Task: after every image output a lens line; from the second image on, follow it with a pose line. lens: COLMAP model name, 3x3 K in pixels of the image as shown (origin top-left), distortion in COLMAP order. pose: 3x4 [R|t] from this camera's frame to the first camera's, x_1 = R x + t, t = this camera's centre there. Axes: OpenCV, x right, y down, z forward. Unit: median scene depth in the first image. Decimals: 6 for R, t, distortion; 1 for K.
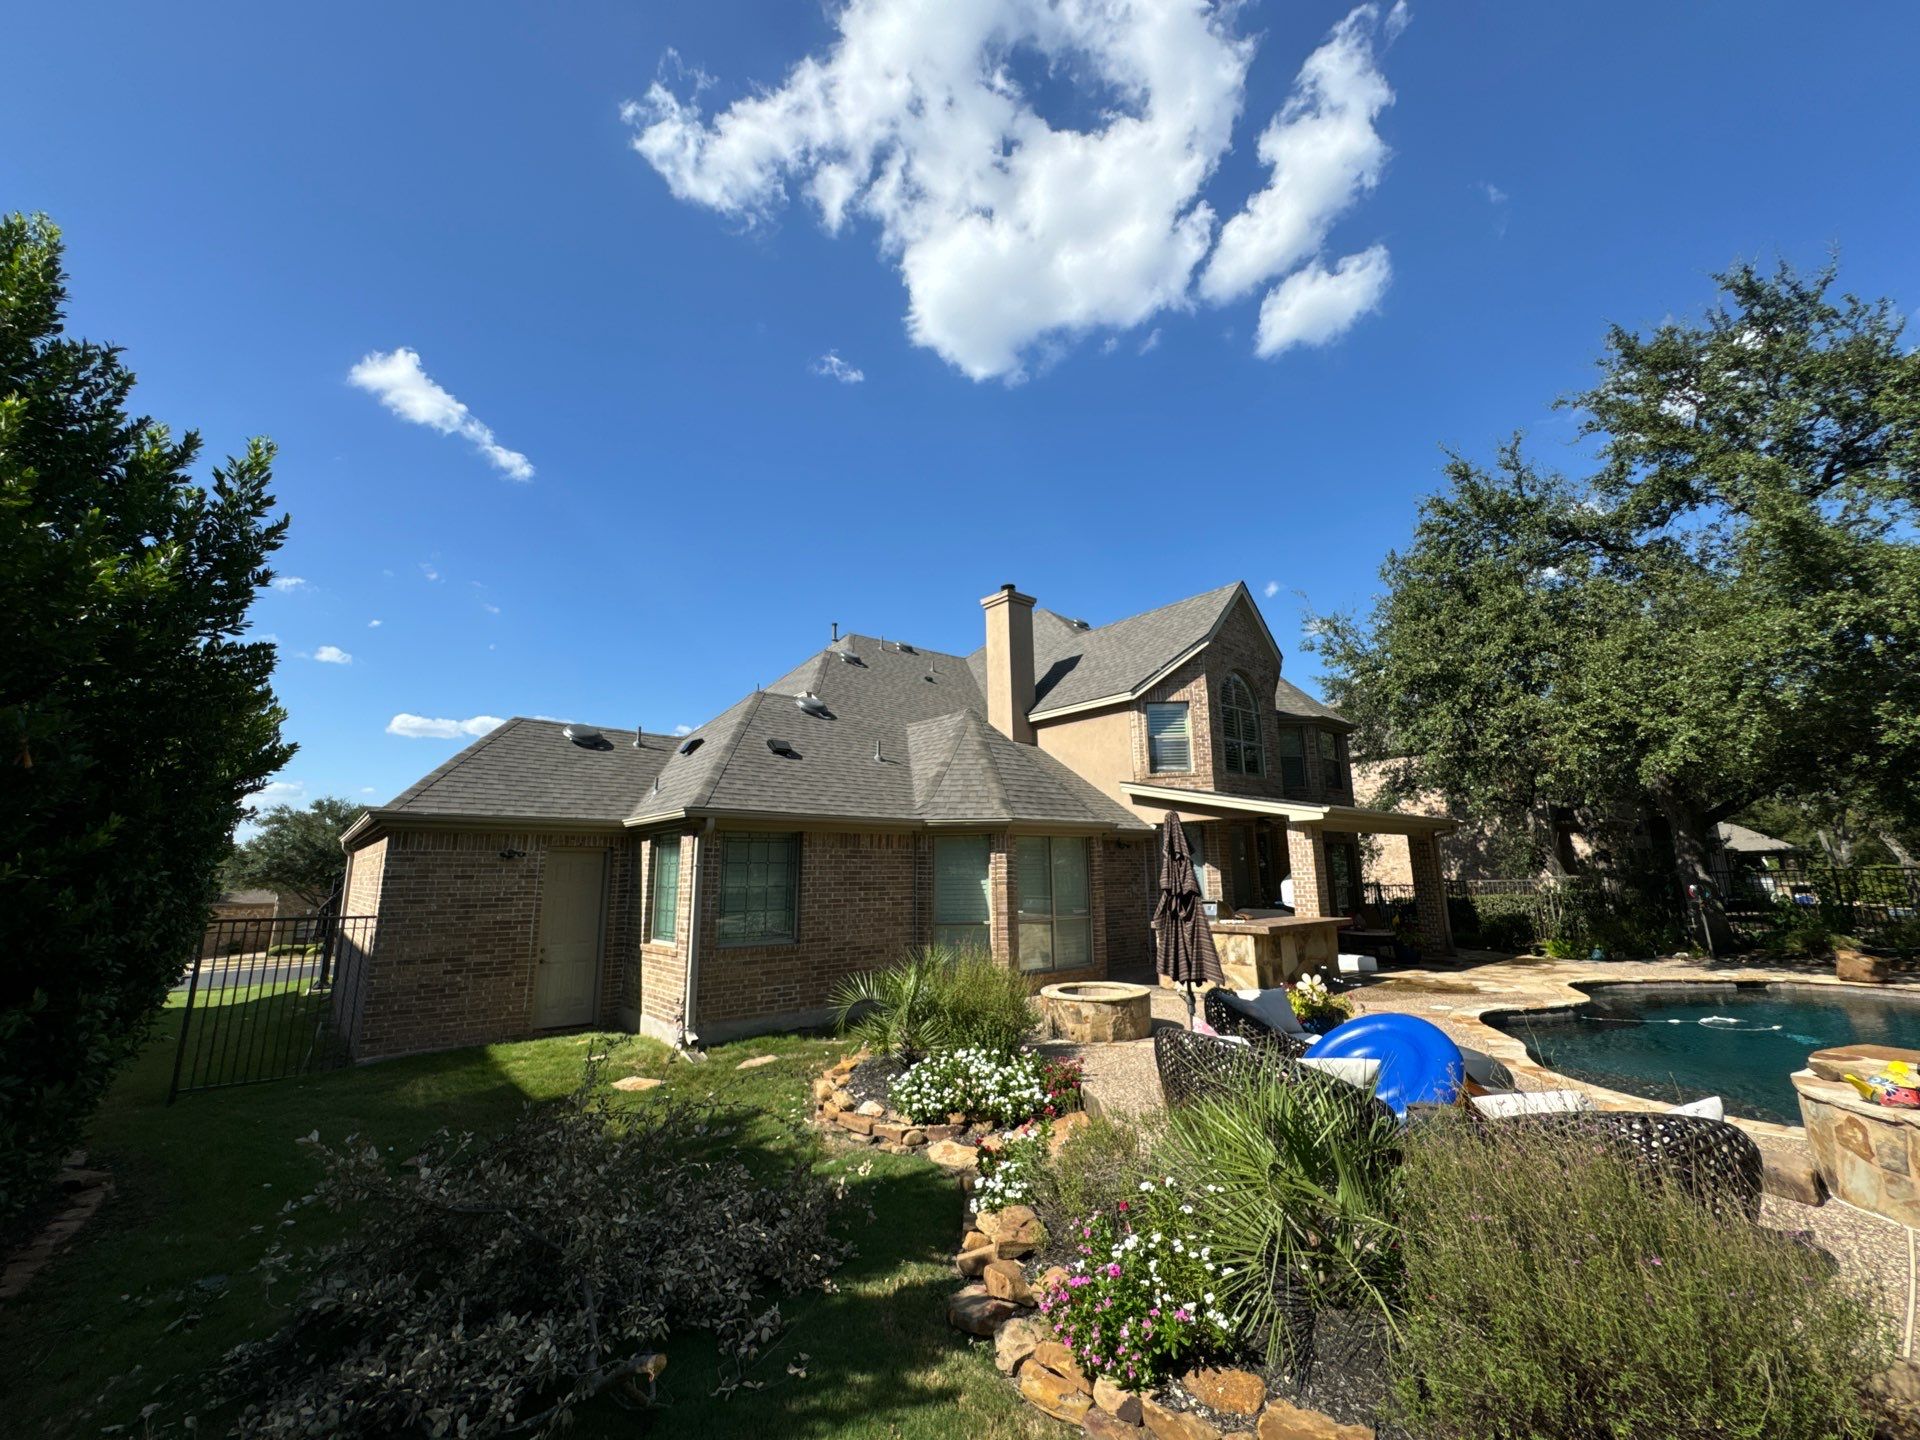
lens RADIAL K [[774.2, 0, 957.1], [0, 774.2, 719.0], [0, 0, 1]] dist [-0.003462, 0.000922]
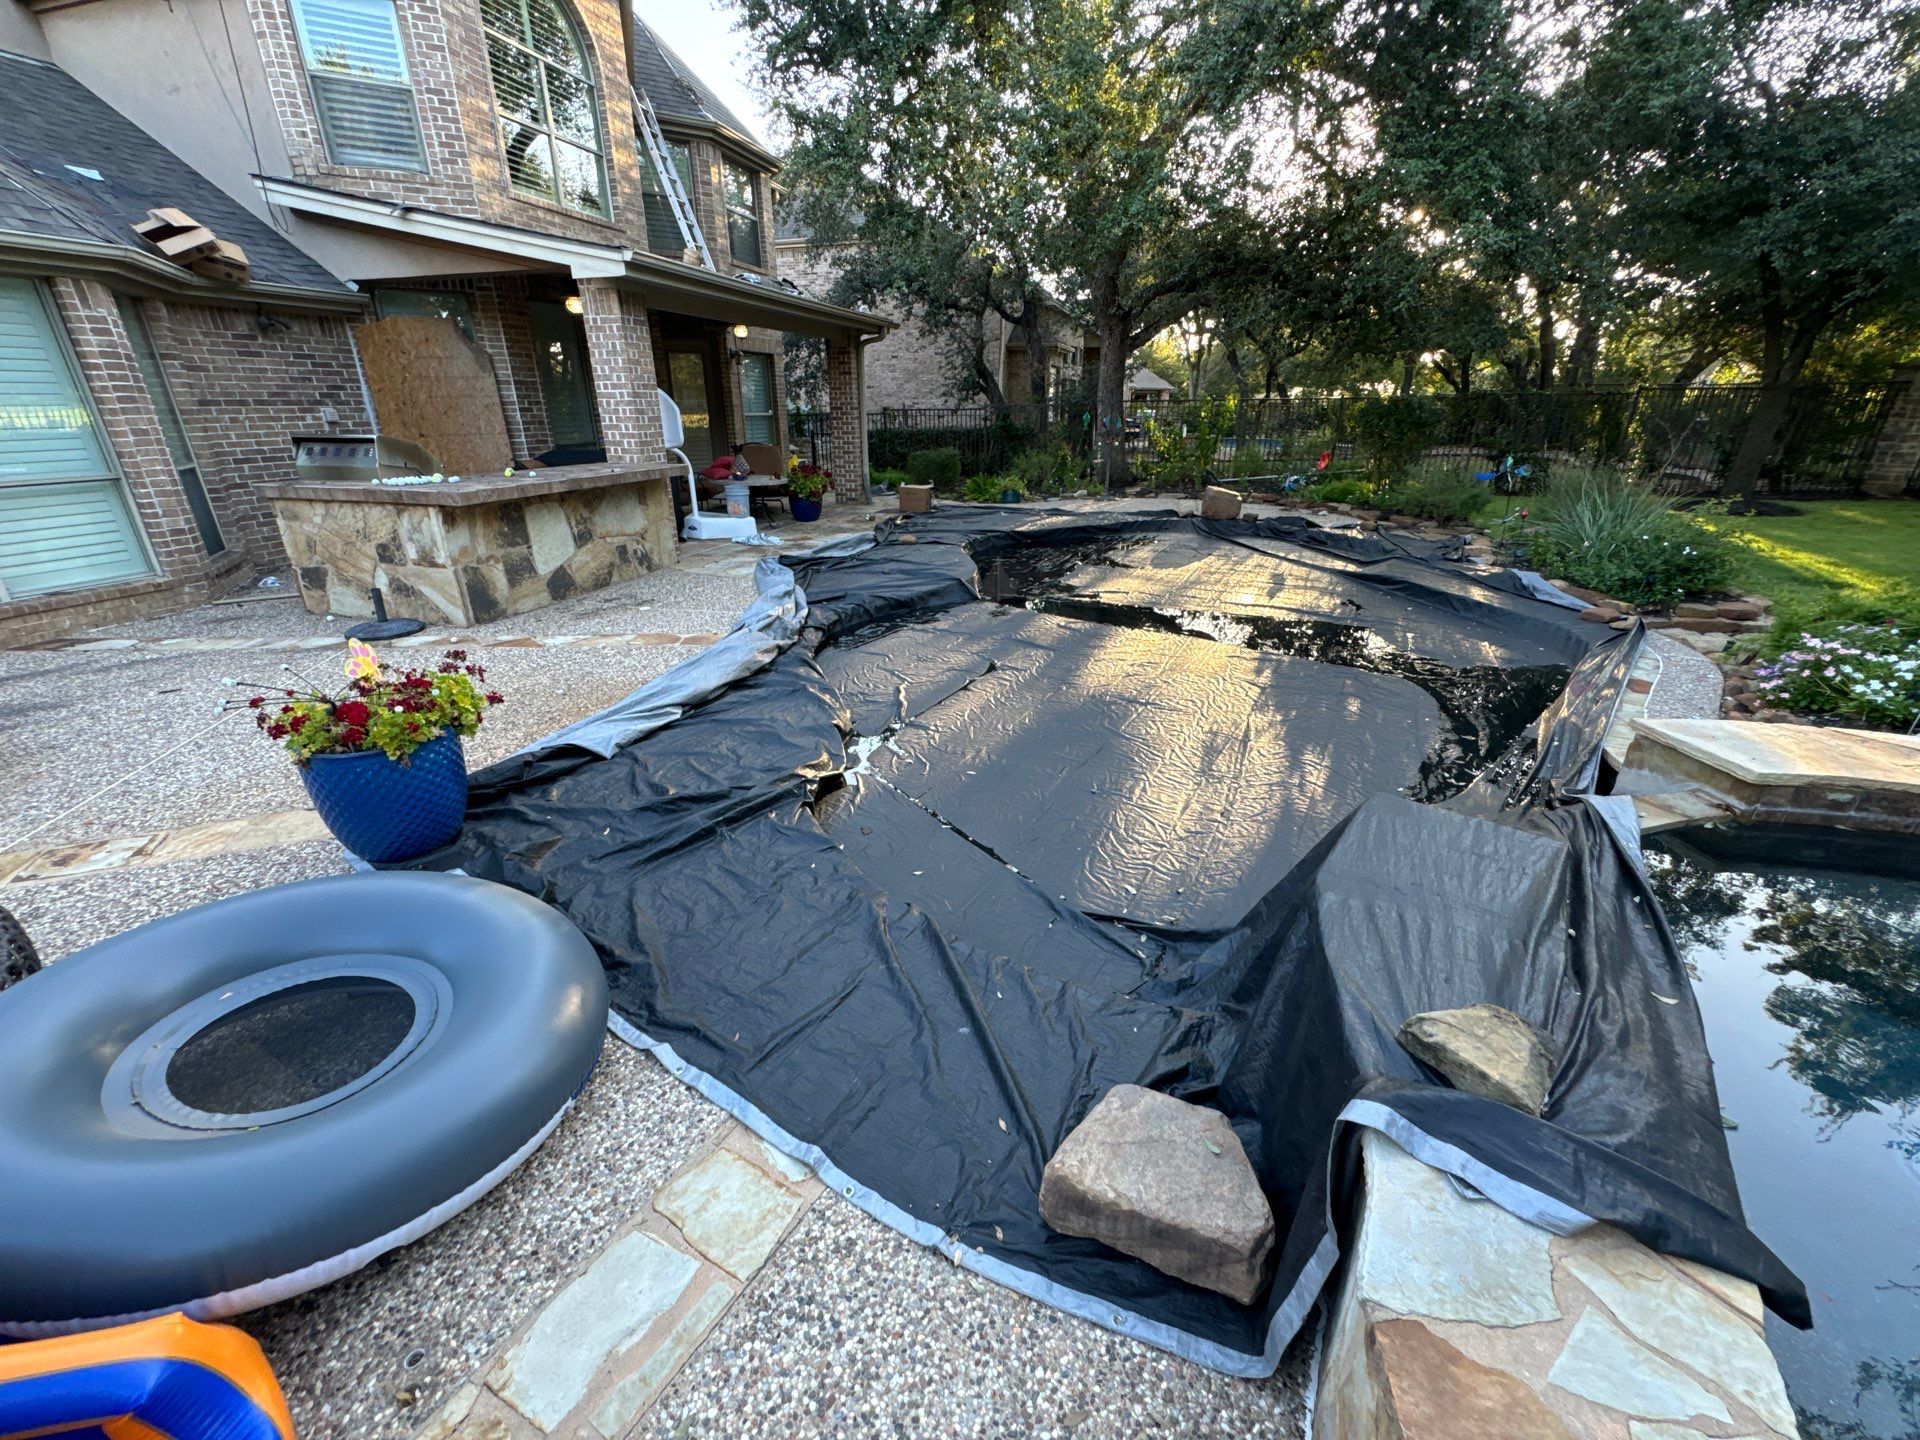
lens RADIAL K [[774.2, 0, 957.1], [0, 774.2, 719.0], [0, 0, 1]] dist [-0.003462, 0.000922]
pose [[0.835549, -0.196524, 0.513066, 0.287413], [-0.119383, 0.846584, 0.518694, 0.073464], [-0.536289, -0.494646, 0.683900, 0.315254]]
